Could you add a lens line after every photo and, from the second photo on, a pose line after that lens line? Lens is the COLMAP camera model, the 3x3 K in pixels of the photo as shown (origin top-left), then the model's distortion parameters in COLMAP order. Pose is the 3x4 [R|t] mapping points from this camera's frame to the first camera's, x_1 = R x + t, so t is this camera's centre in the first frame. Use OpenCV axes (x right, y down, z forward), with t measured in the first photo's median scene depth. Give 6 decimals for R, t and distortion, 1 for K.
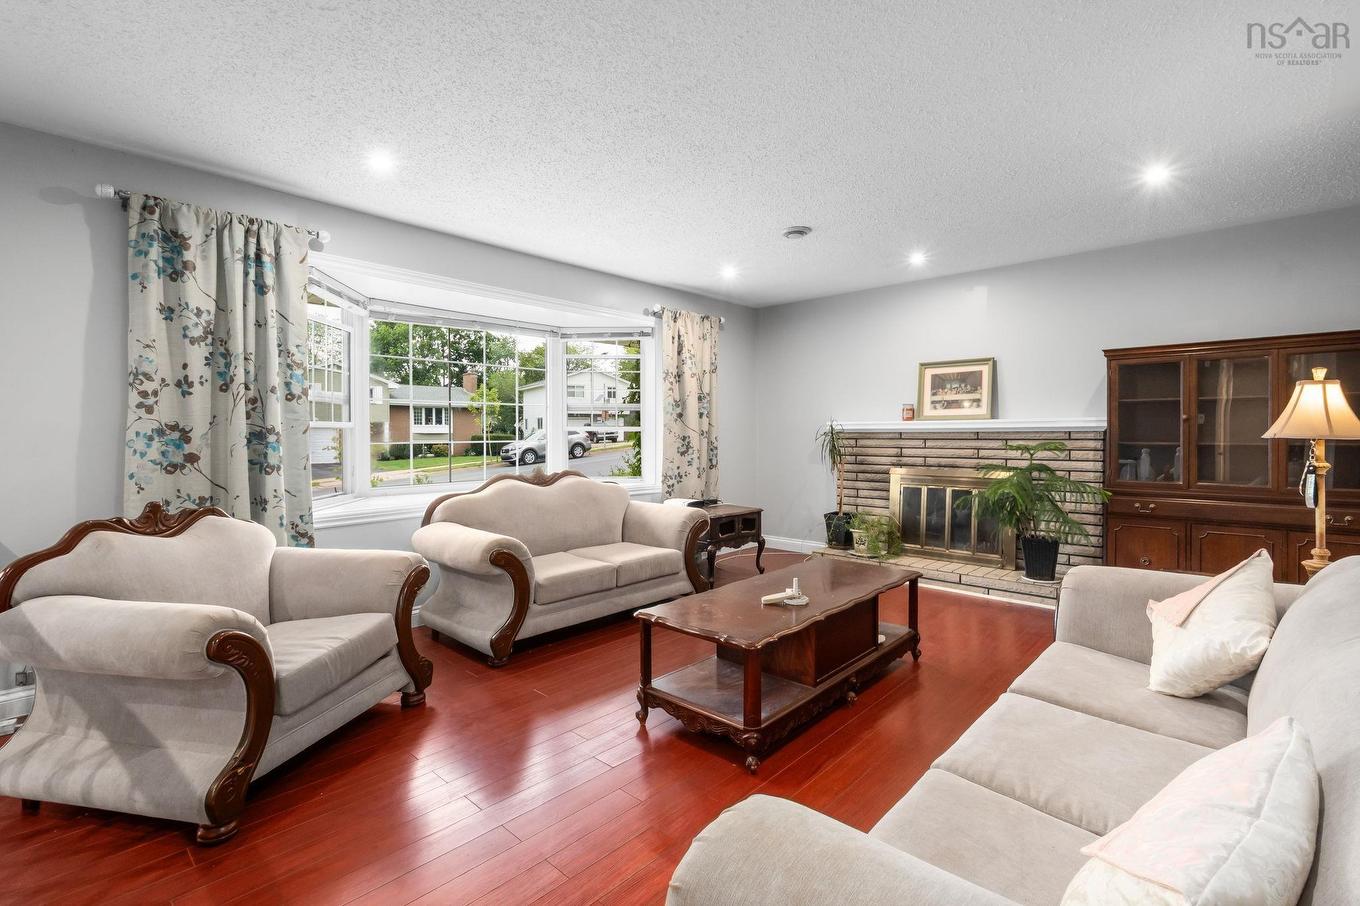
lens RADIAL K [[604.6, 0, 682.1], [0, 604.6, 435.7], [0, 0, 1]] dist [0.000322, -0.001953]
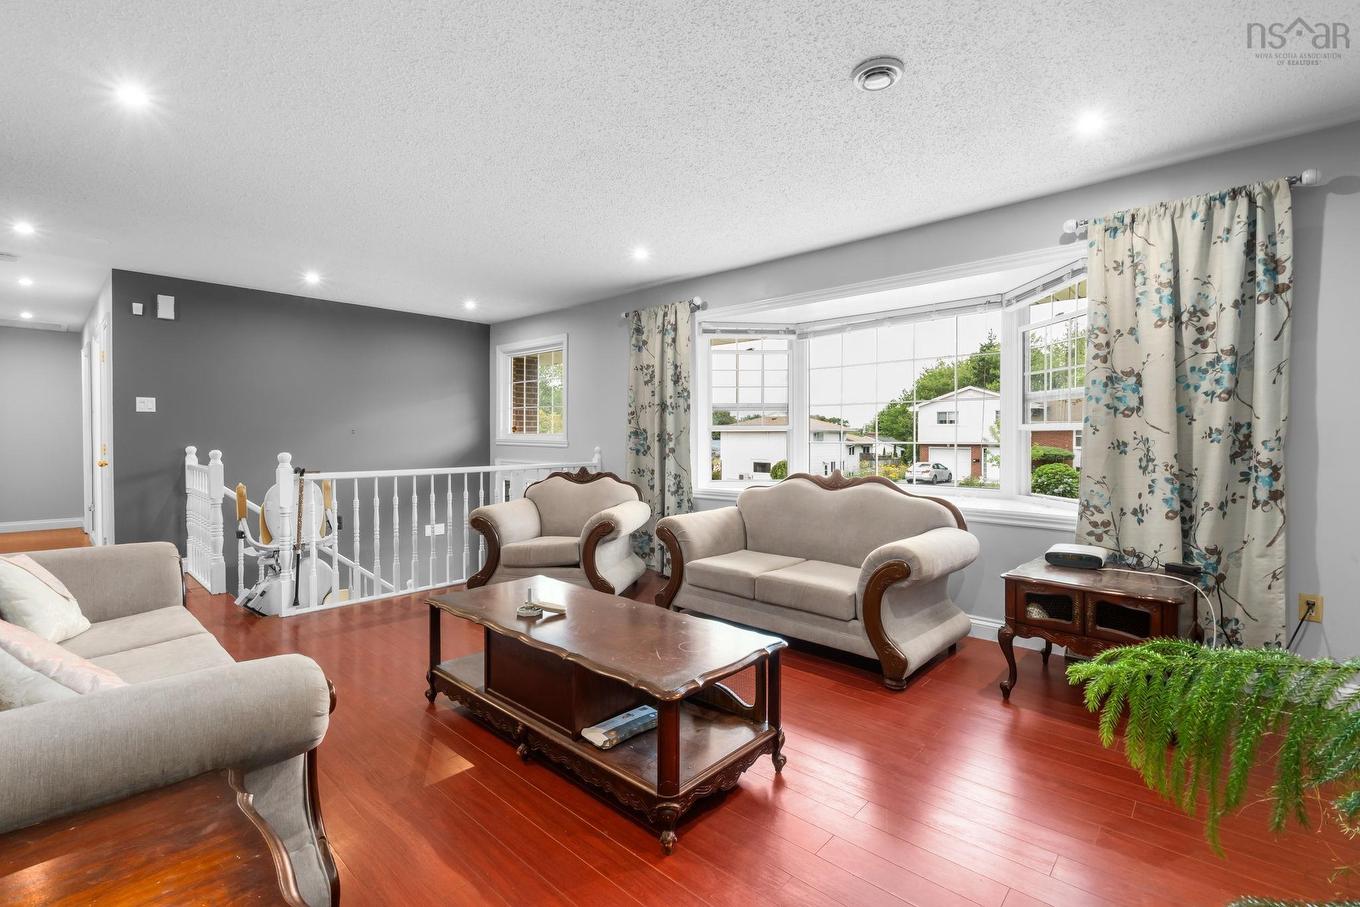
lens RADIAL K [[604.6, 0, 682.1], [0, 604.6, 436.2], [0, 0, 1]] dist [0.000322, -0.001953]
pose [[0.000450, 0.005063, -0.999987, 0.742263], [-0.004387, 0.999978, 0.005061, -0.006197], [0.999990, 0.004385, 0.000472, 0.816727]]
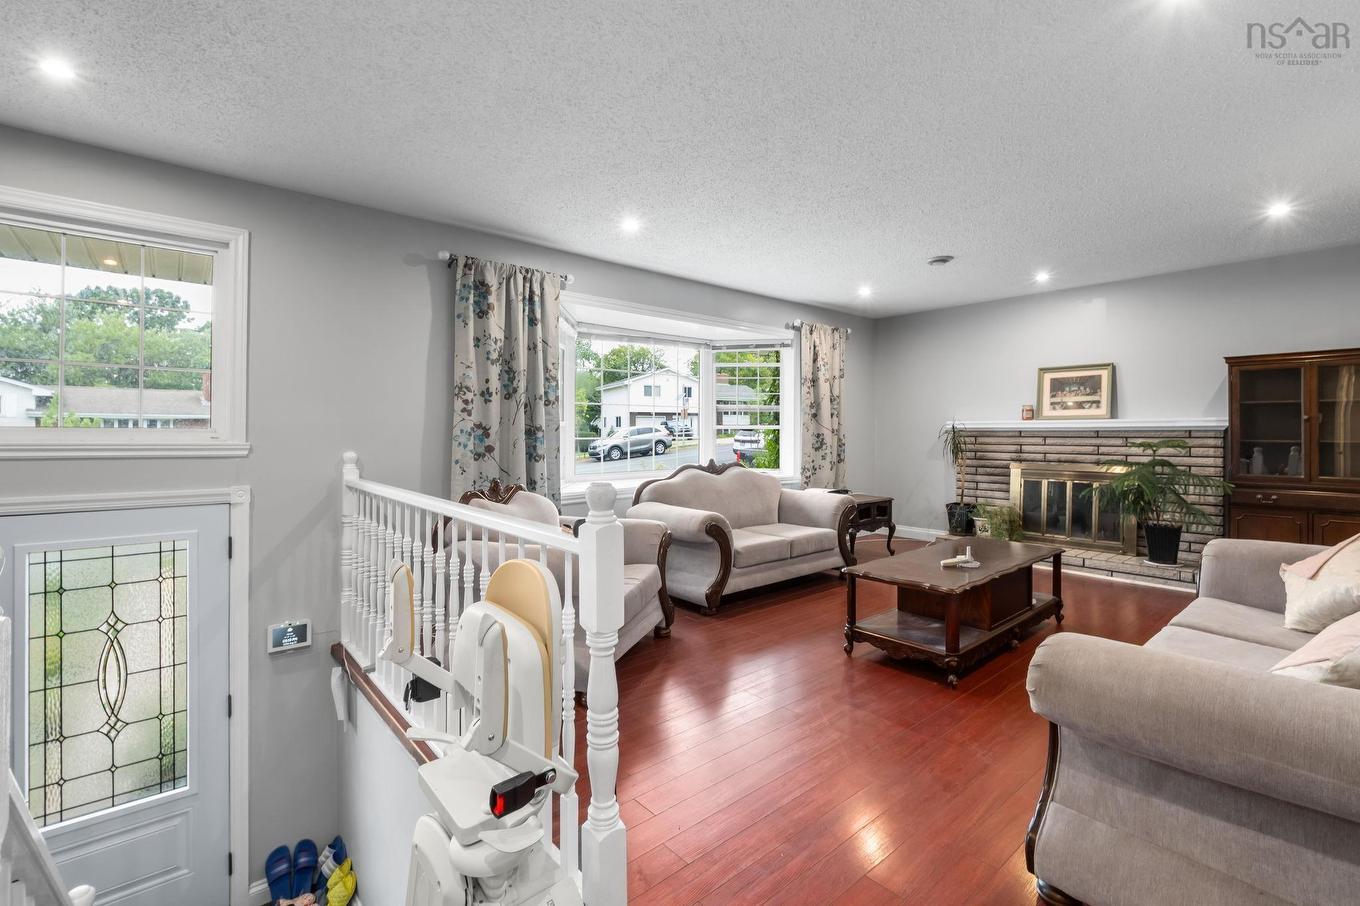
lens RADIAL K [[595.4, 0, 679.5], [0, 595.4, 426.9], [0, 0, 1]] dist [-0.003068, -0.001541]
pose [[0.993780, 0.001126, -0.111356, -0.182828], [-0.002382, 0.999935, -0.011146, 0.001187], [0.111337, 0.011342, 0.993718, -0.200587]]
